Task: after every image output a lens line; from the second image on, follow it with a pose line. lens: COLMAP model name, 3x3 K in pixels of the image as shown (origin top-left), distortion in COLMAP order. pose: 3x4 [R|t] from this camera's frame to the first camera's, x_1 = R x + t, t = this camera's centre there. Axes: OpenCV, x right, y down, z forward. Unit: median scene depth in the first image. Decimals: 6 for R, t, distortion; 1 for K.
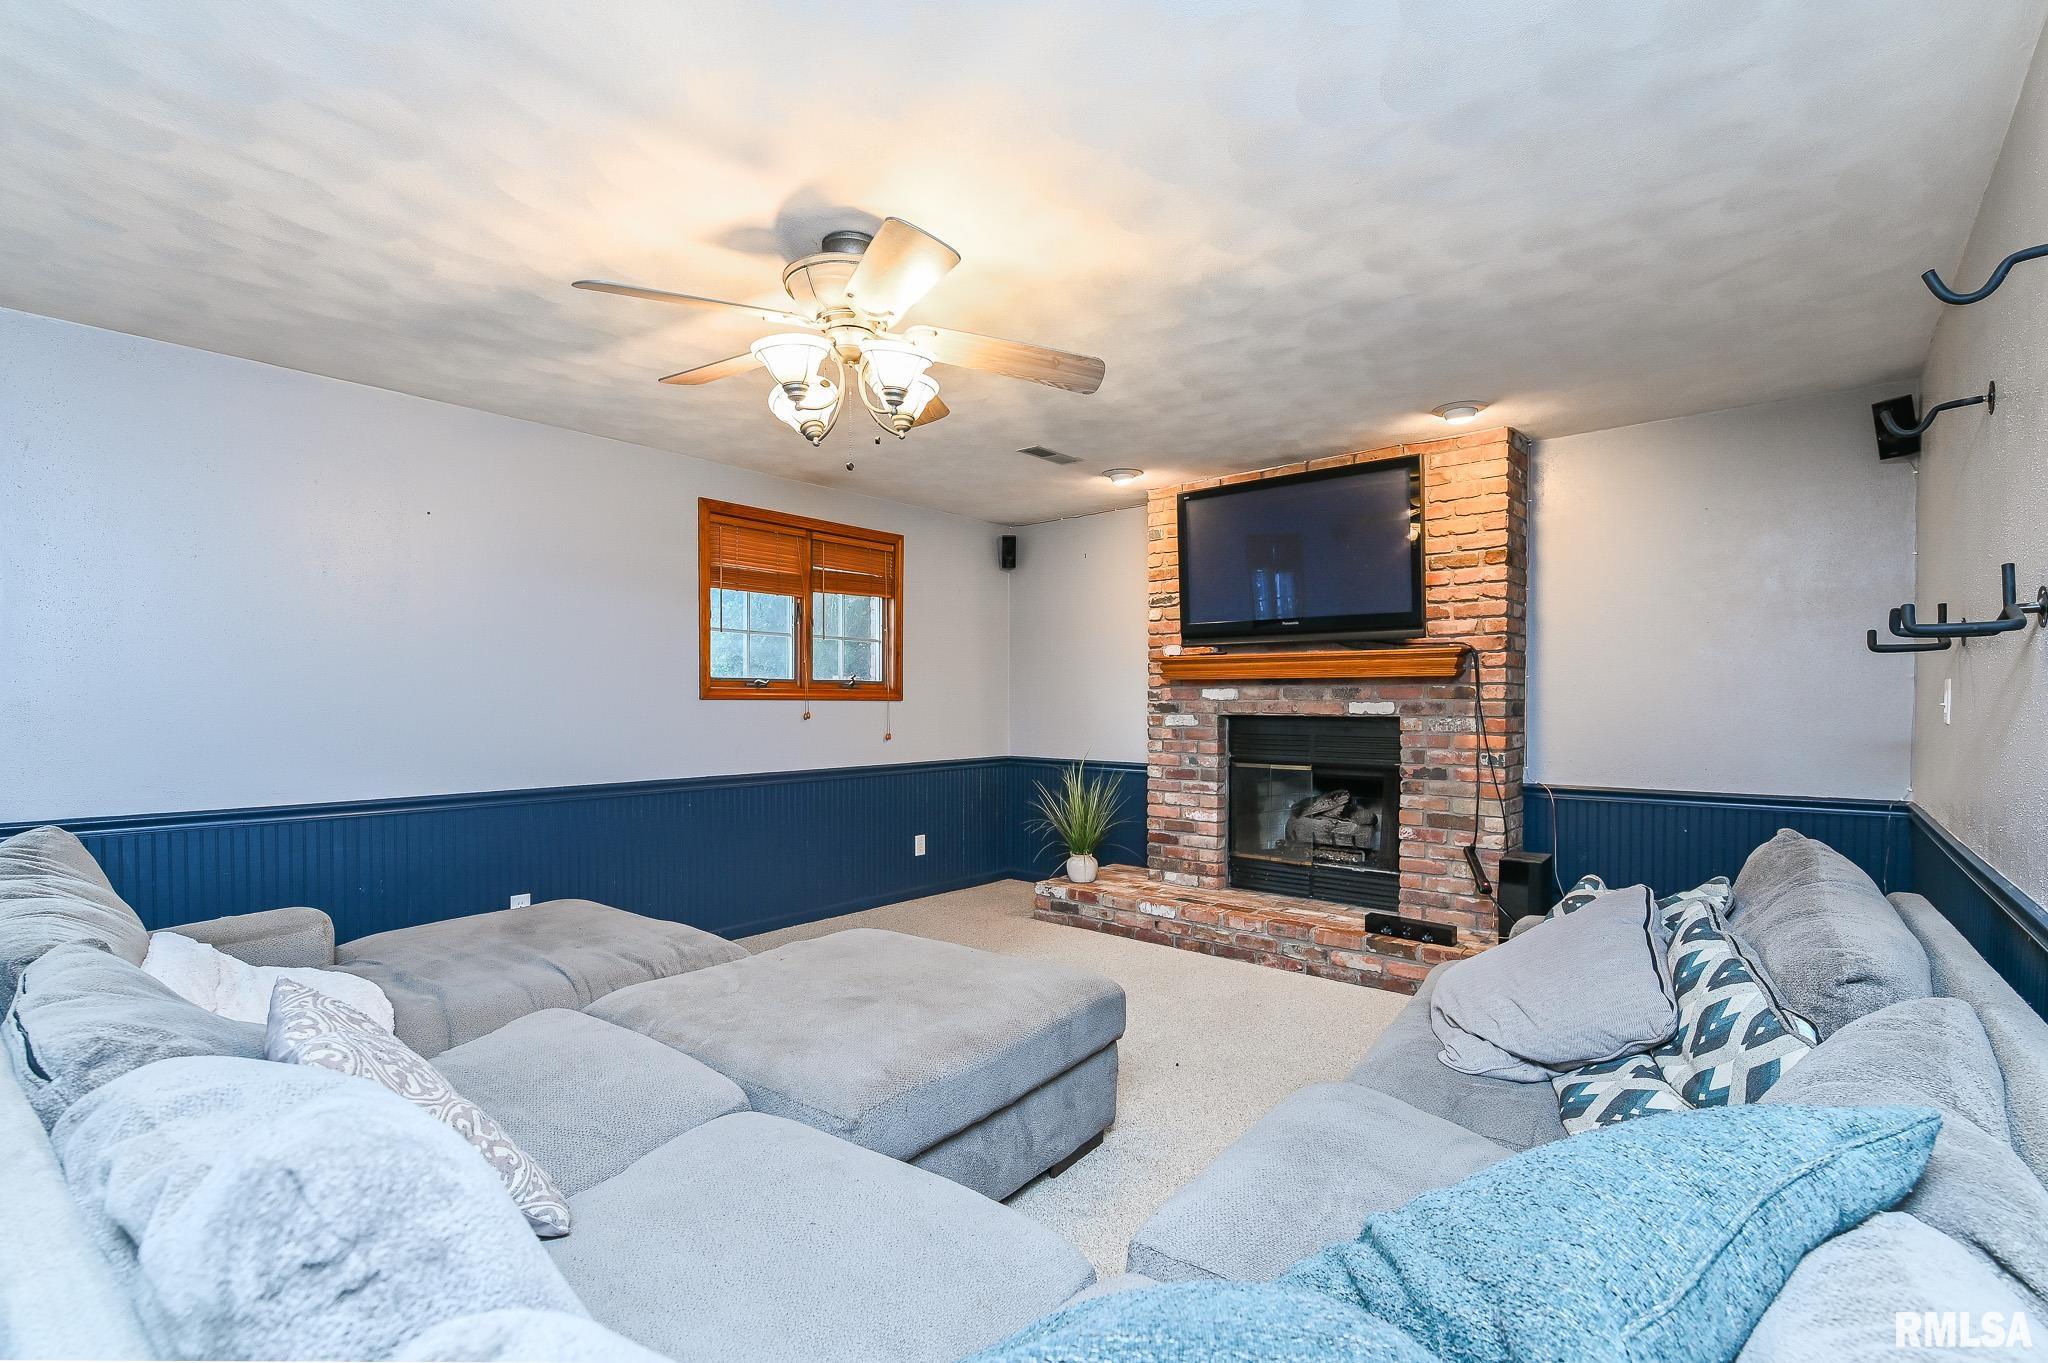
lens RADIAL K [[901.1, 0, 1026.3], [0, 901.1, 719.1], [0, 0, 1]] dist [-0.001454, -0.000243]
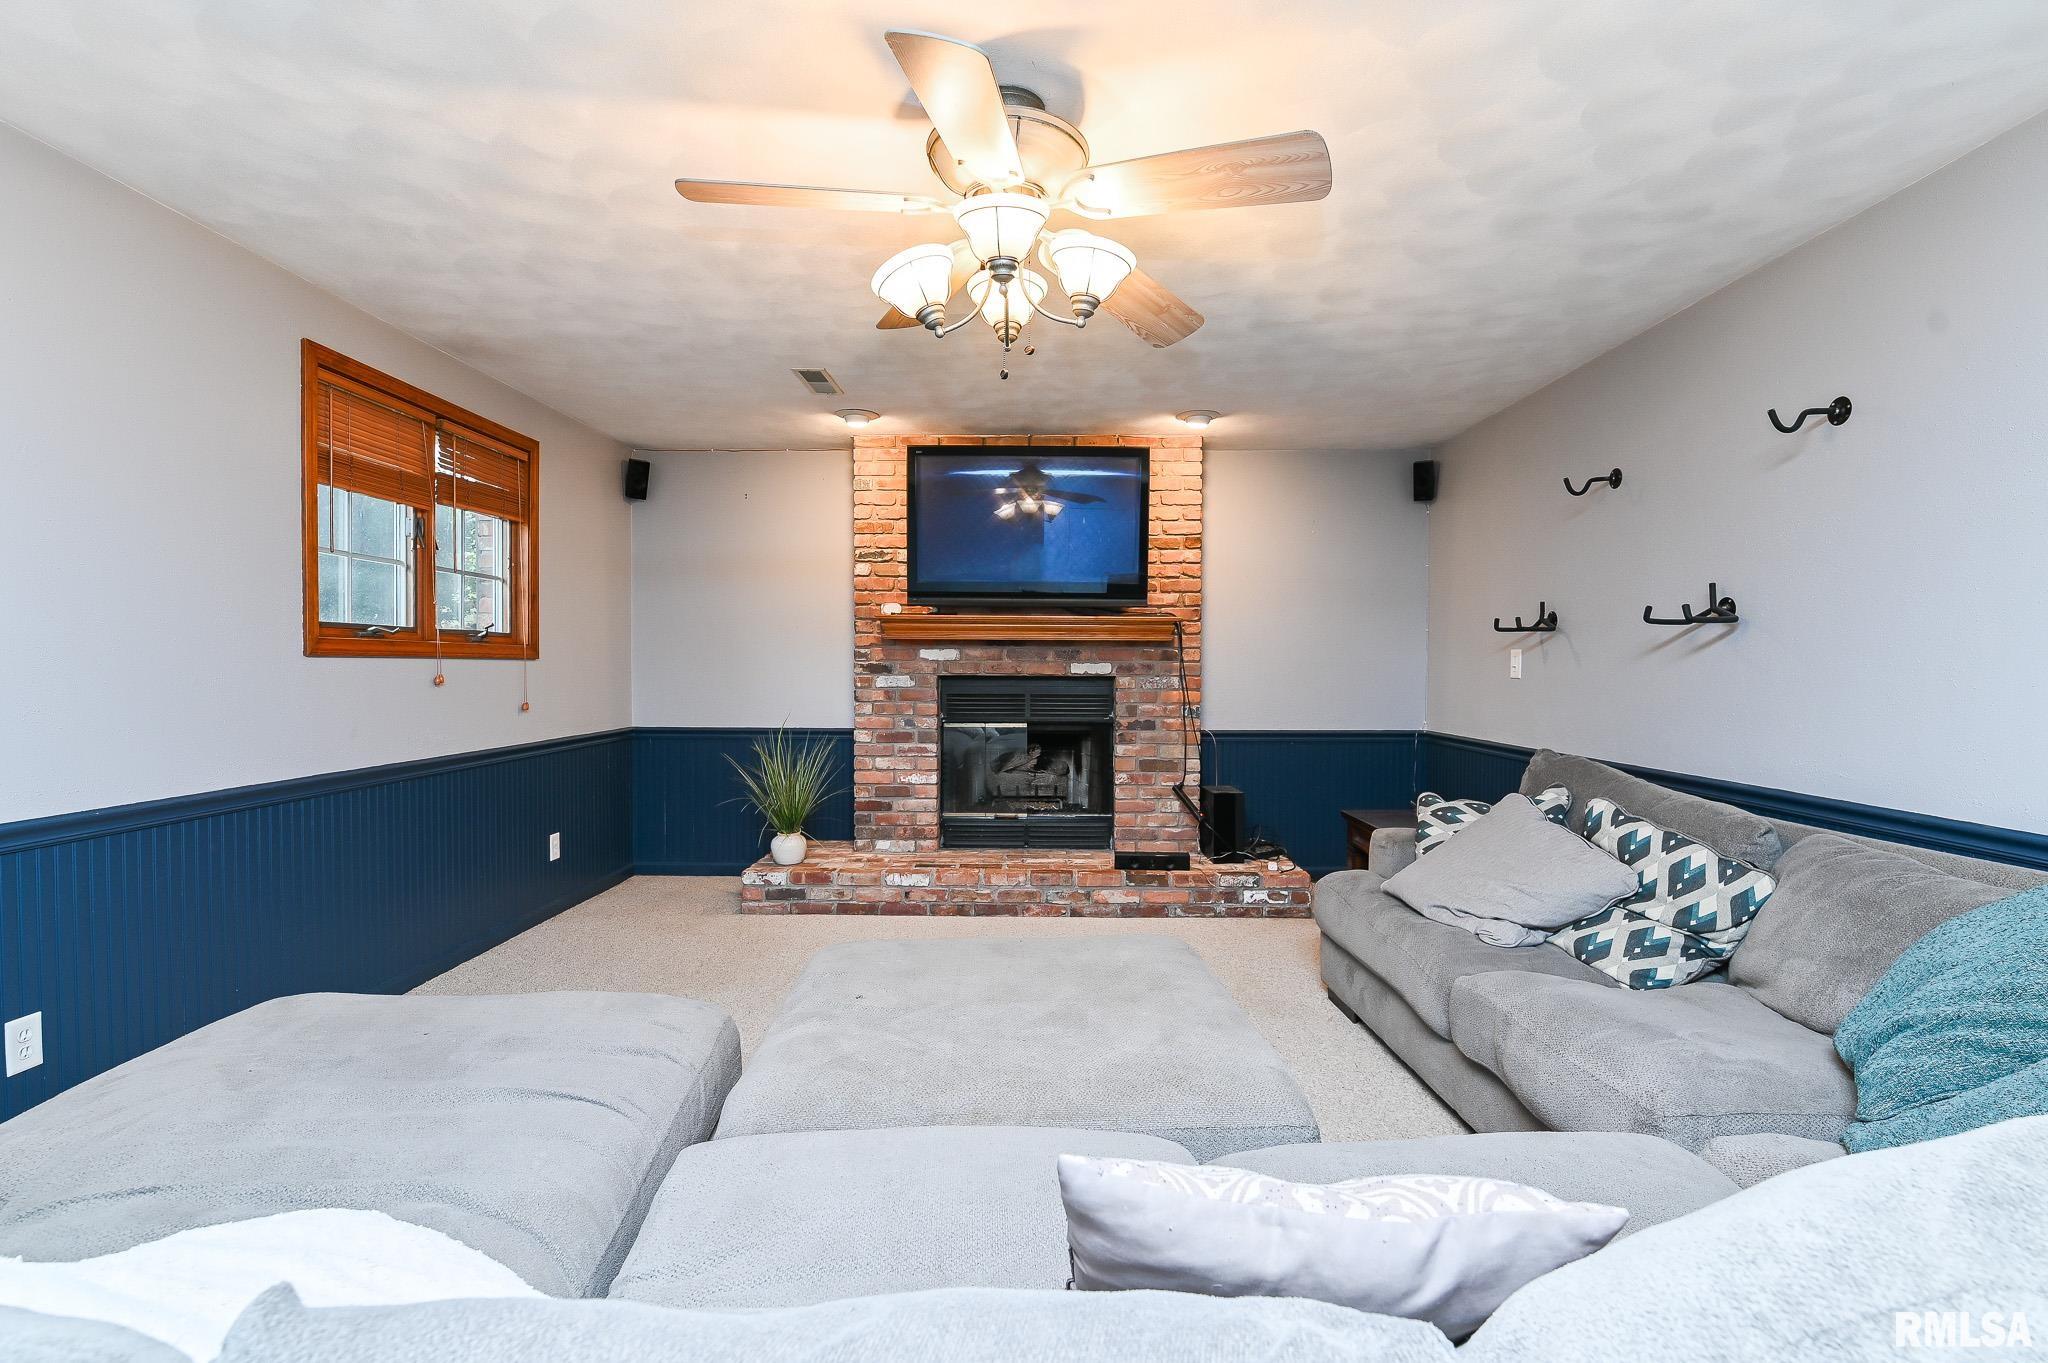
lens RADIAL K [[905.3, 0, 1037.0], [0, 905.3, 681.5], [0, 0, 1]] dist [-0.001153, -0.000737]
pose [[0.773056, -0.010074, 0.634257, -0.344124], [0.008670, 0.999948, 0.005316, -0.002437], [-0.634278, 0.001389, 0.773104, 0.165143]]
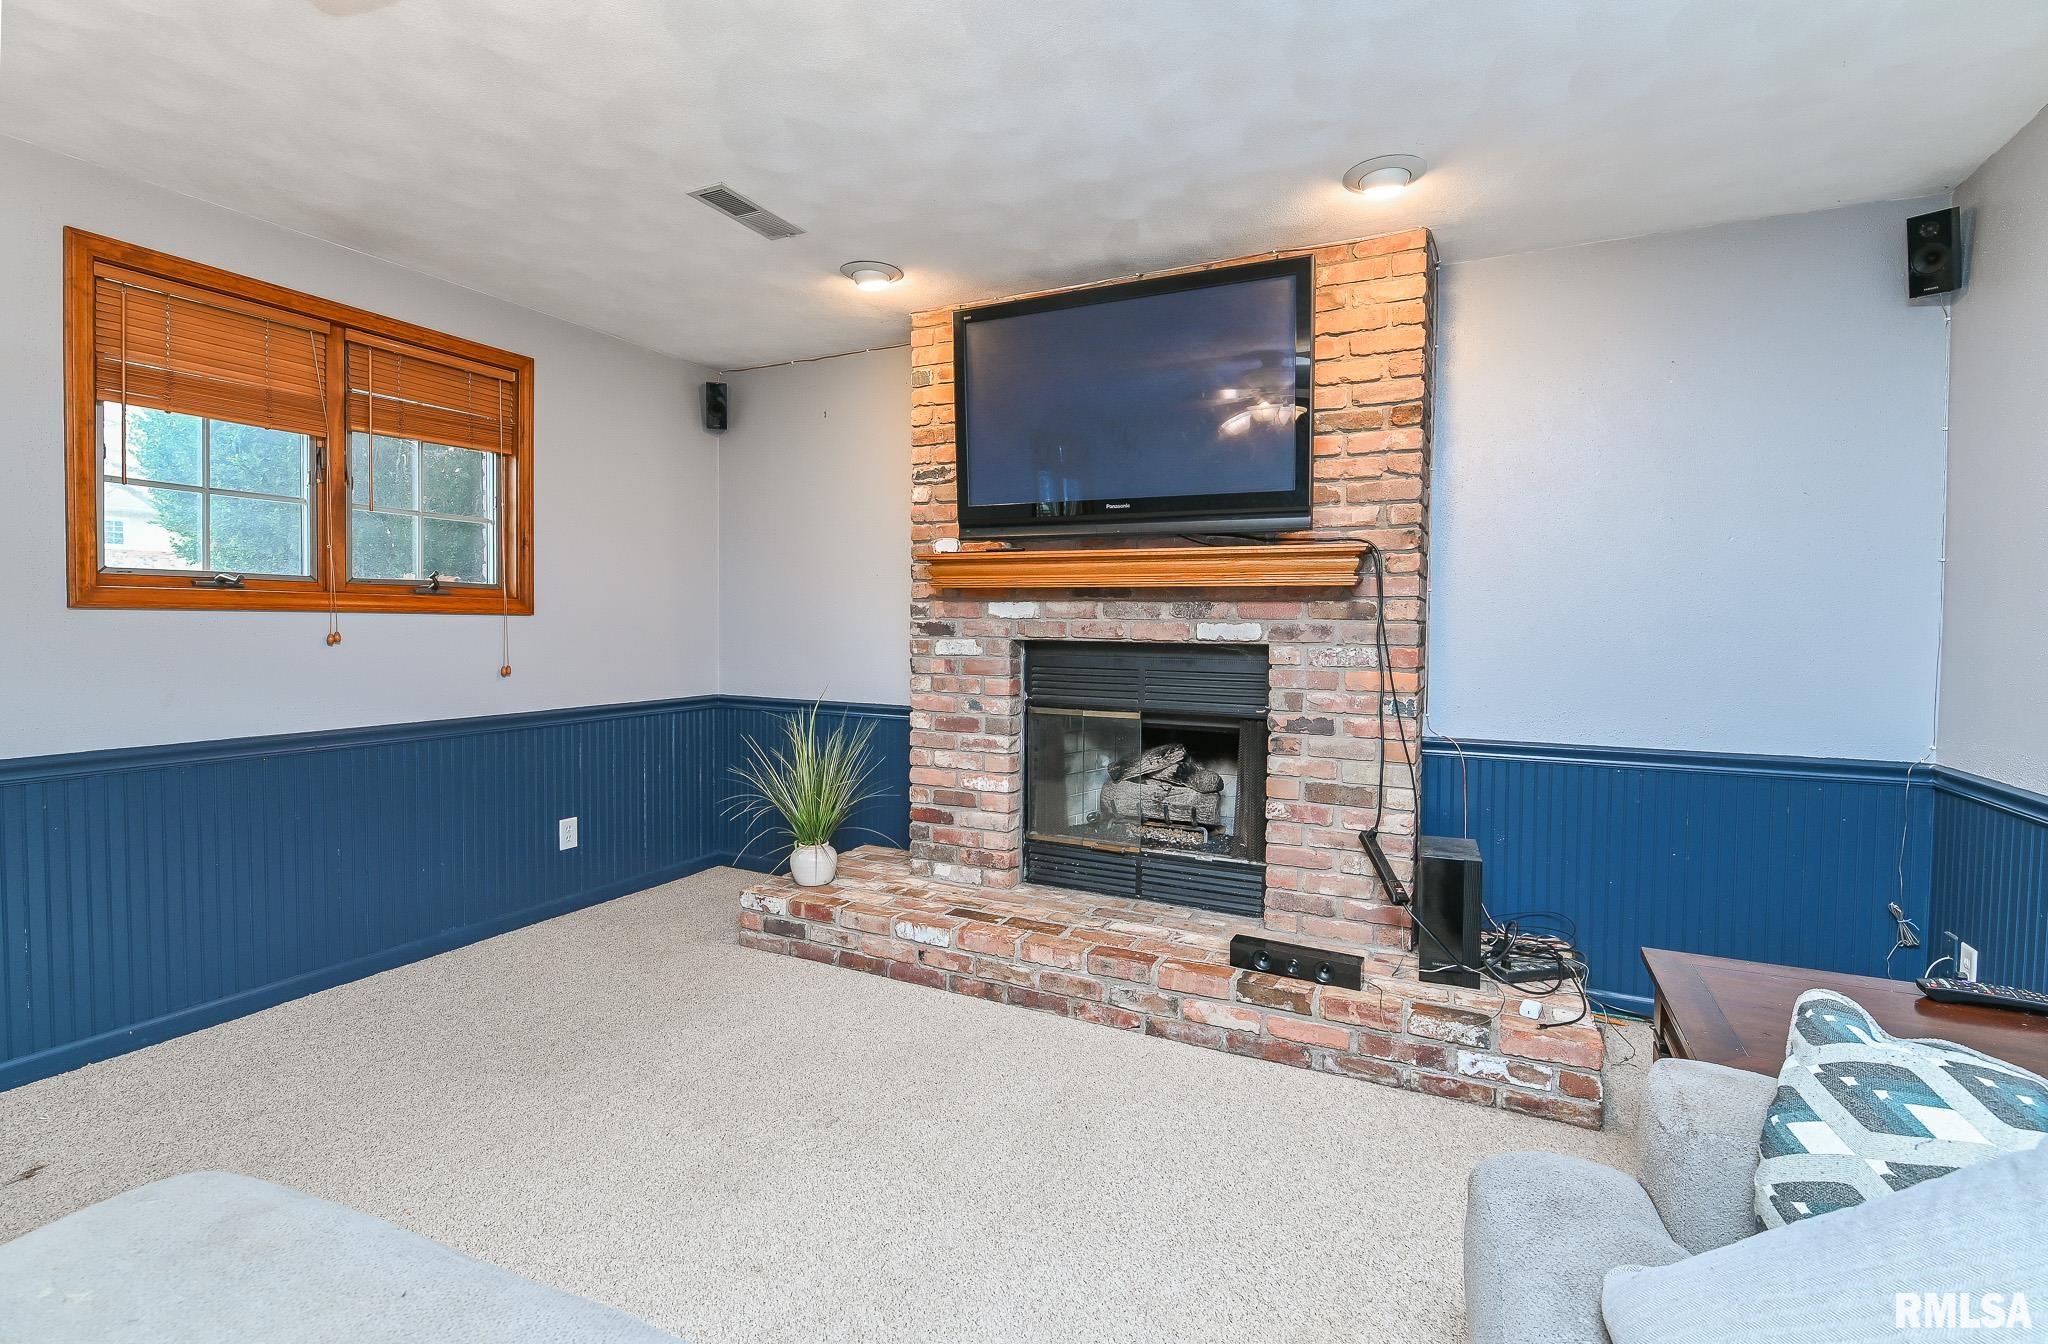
lens RADIAL K [[901.3, 0, 1021.4], [0, 901.3, 651.7], [0, 0, 1]] dist [0.000886, -0.012282]
pose [[0.969676, 0.000664, 0.244392, 0.052087], [-0.004111, 0.999899, 0.013598, -0.005001], [-0.244358, -0.014191, 0.969581, 0.331352]]
